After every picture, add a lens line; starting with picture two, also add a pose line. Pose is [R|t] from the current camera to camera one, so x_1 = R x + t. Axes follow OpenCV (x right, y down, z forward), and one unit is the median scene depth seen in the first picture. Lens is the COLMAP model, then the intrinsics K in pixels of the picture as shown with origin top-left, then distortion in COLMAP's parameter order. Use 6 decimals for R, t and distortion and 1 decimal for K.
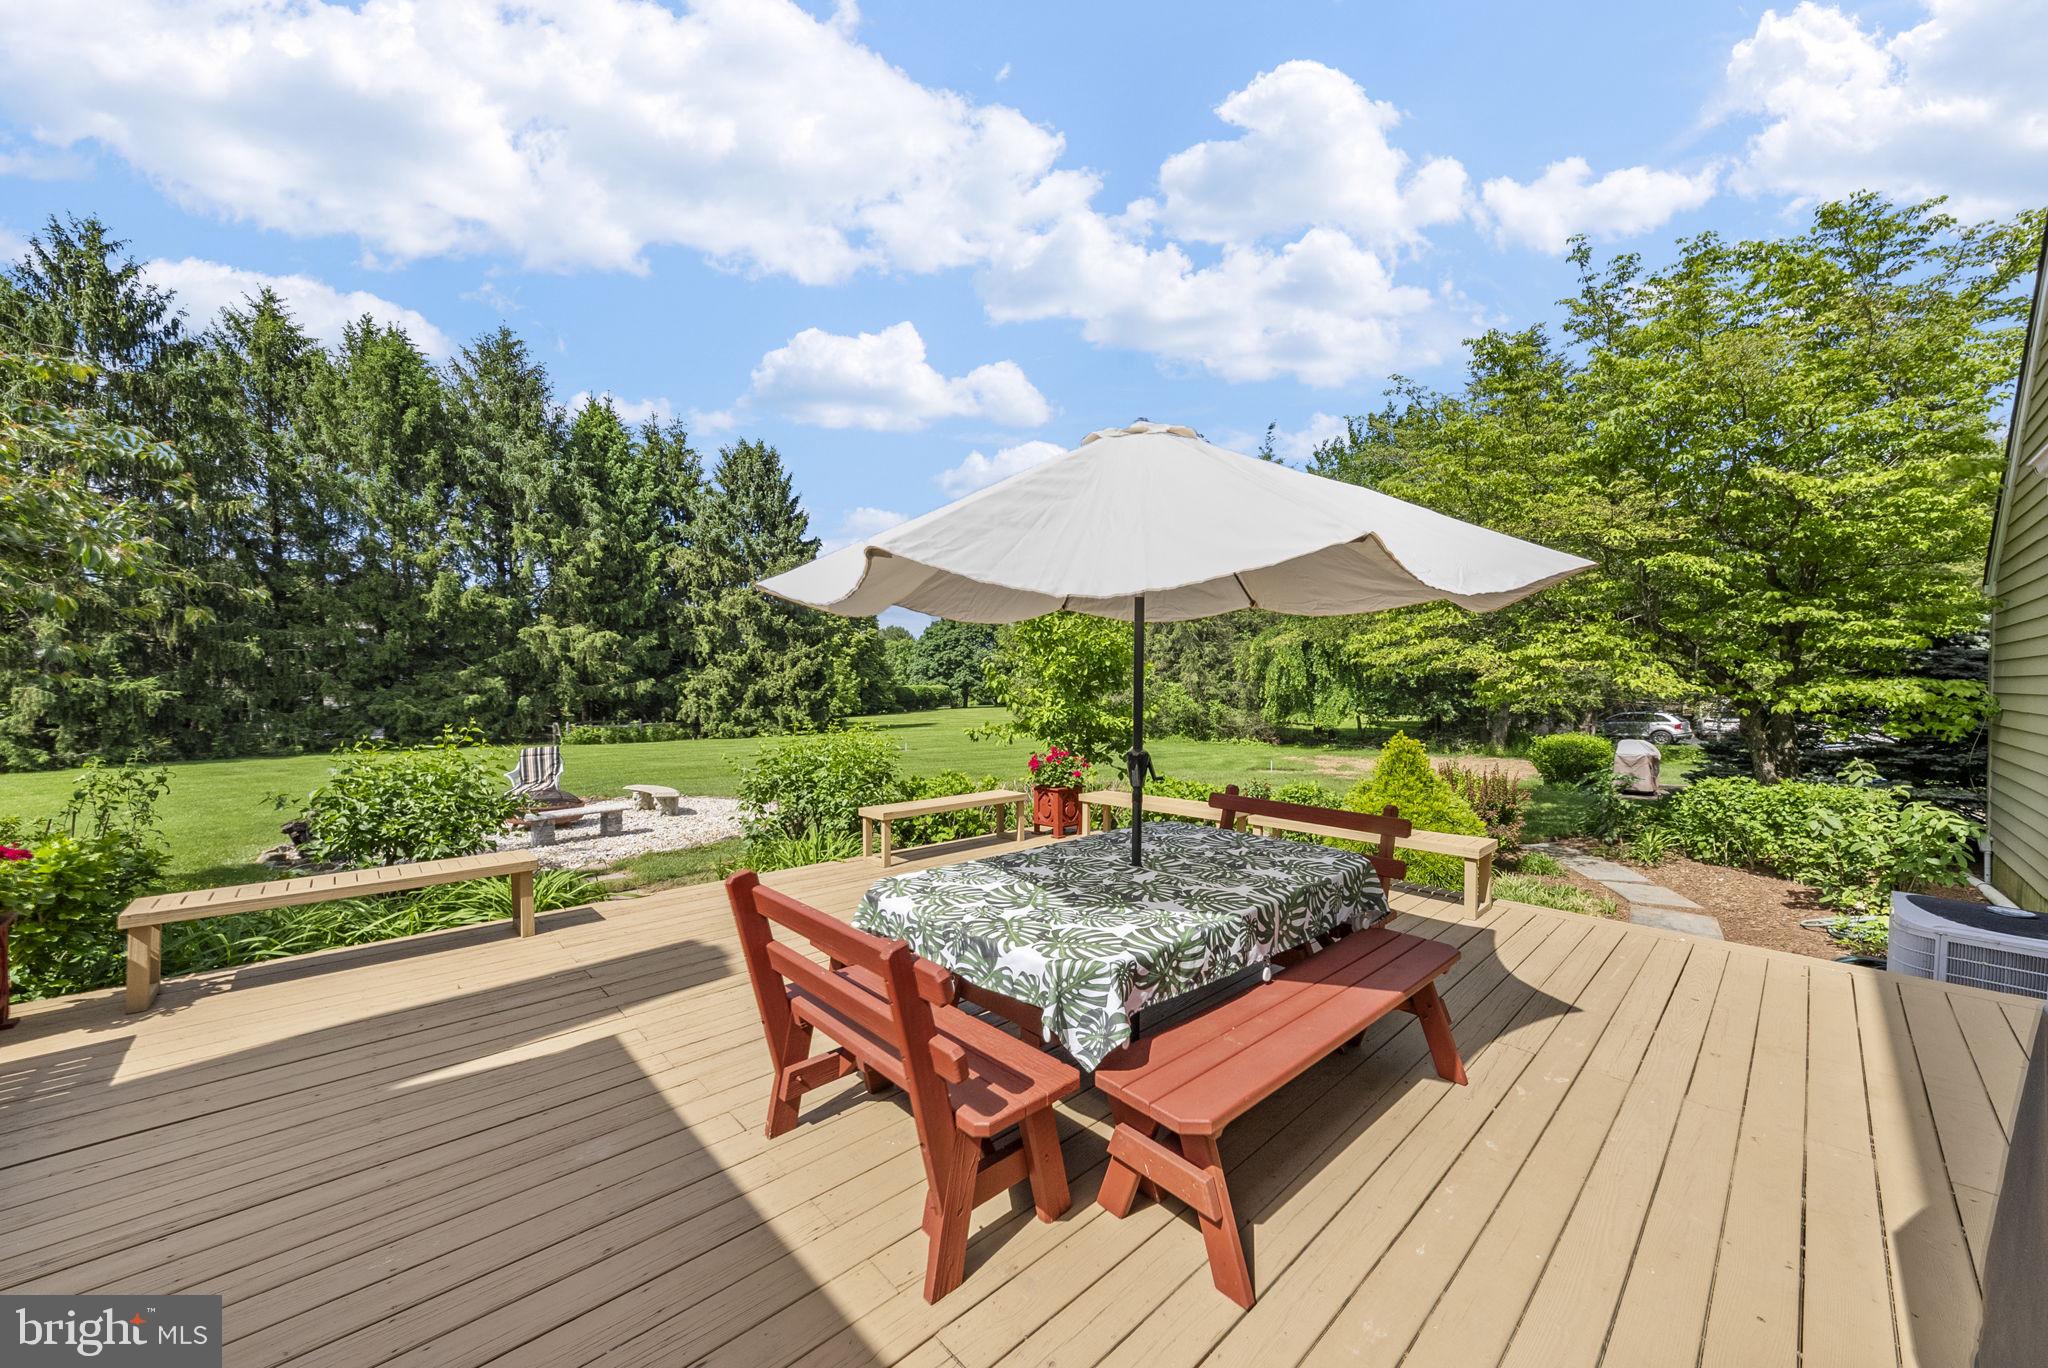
lens RADIAL K [[723.0, 0, 1050.6], [0, 723.0, 696.0], [0, 0, 1]] dist [-0.000190, -0.000152]
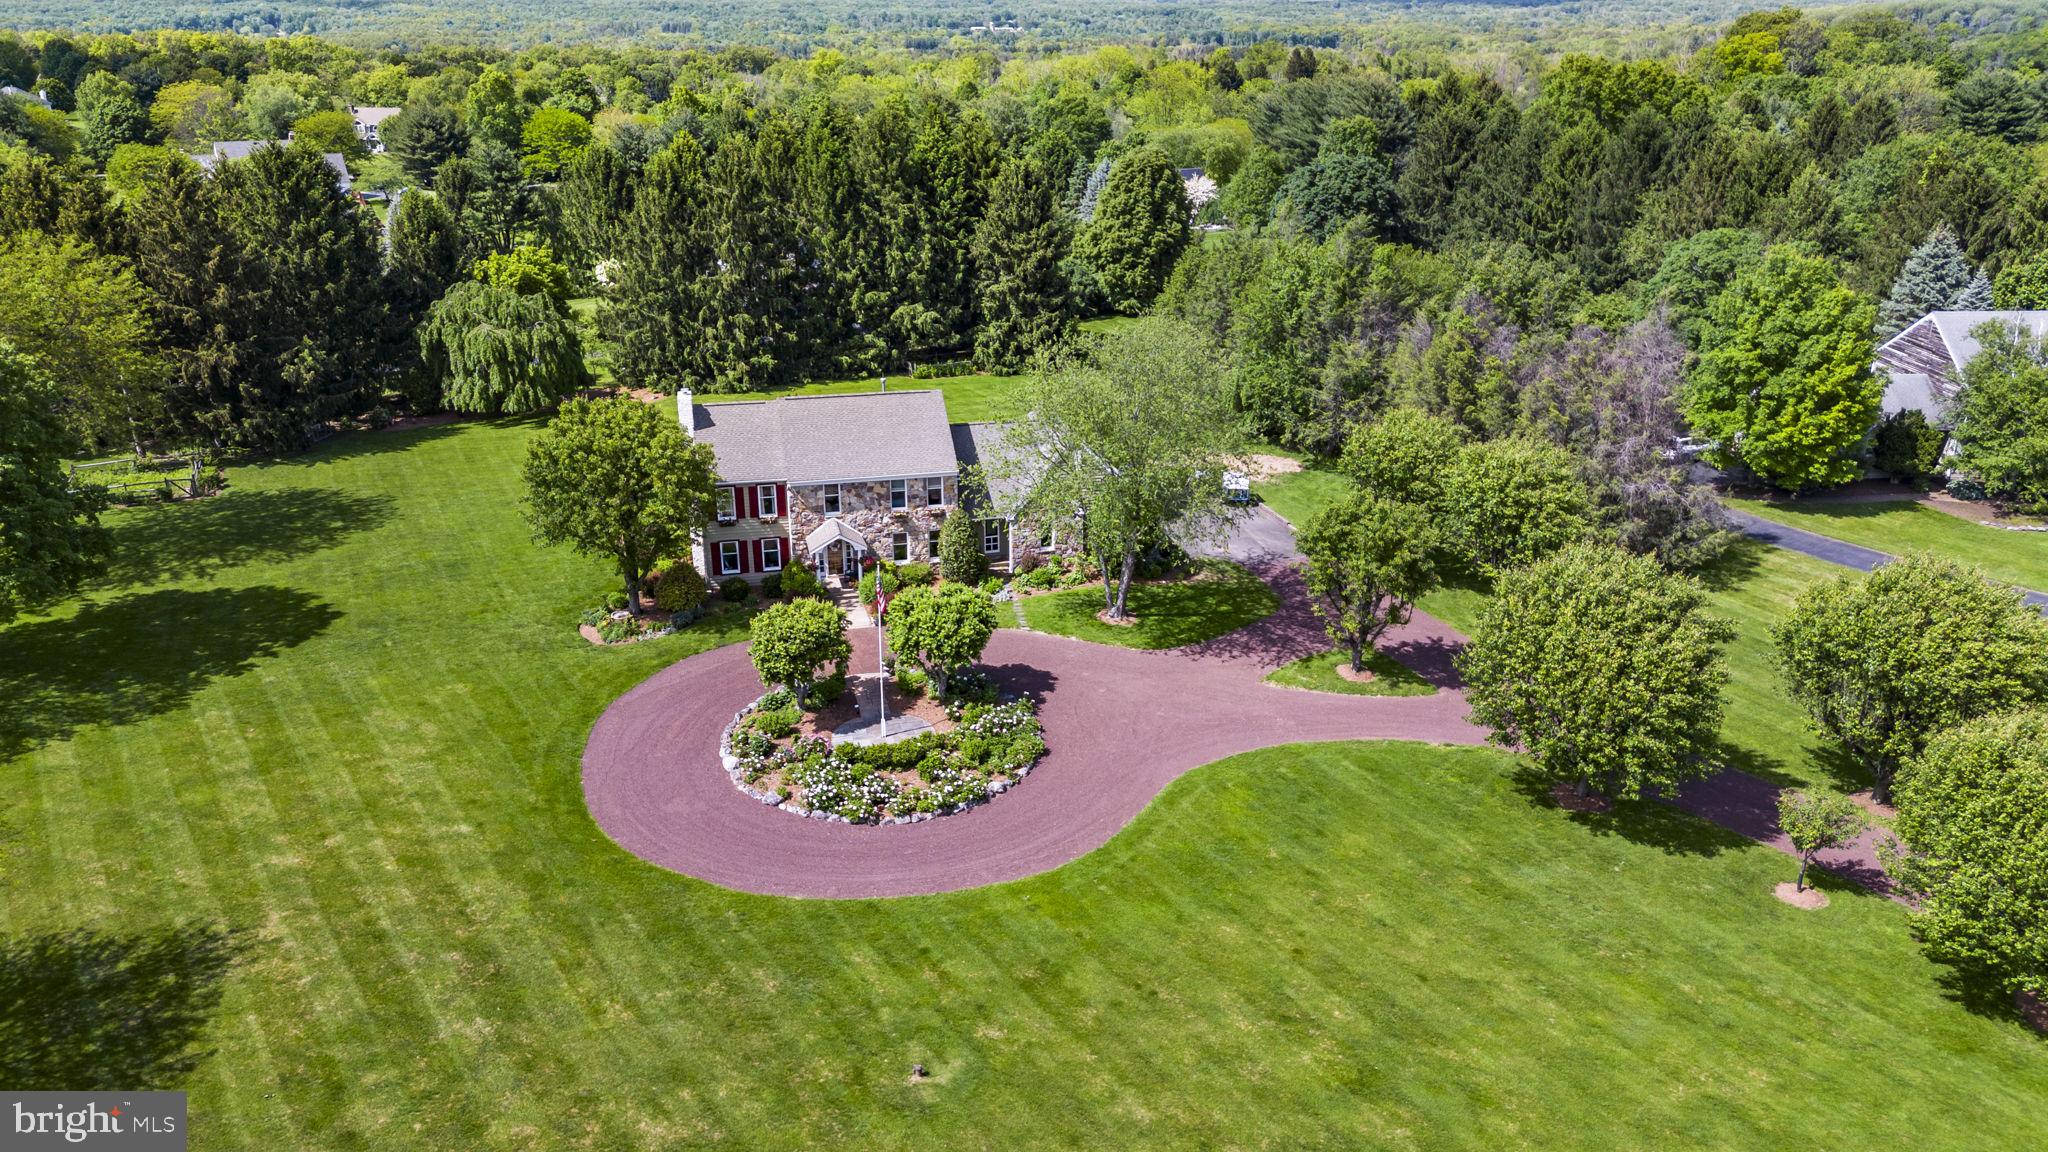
lens RADIAL K [[1516.6, 0, 1020.8], [0, 1516.6, 575.6], [0, 0, 1]] dist [0.030906, -0.004777]
pose [[0.852351, 0.167481, -0.495427, 1.323023], [0.003419, 0.945528, 0.325523, -0.610868], [0.522959, -0.279154, 0.805349, -1.789457]]
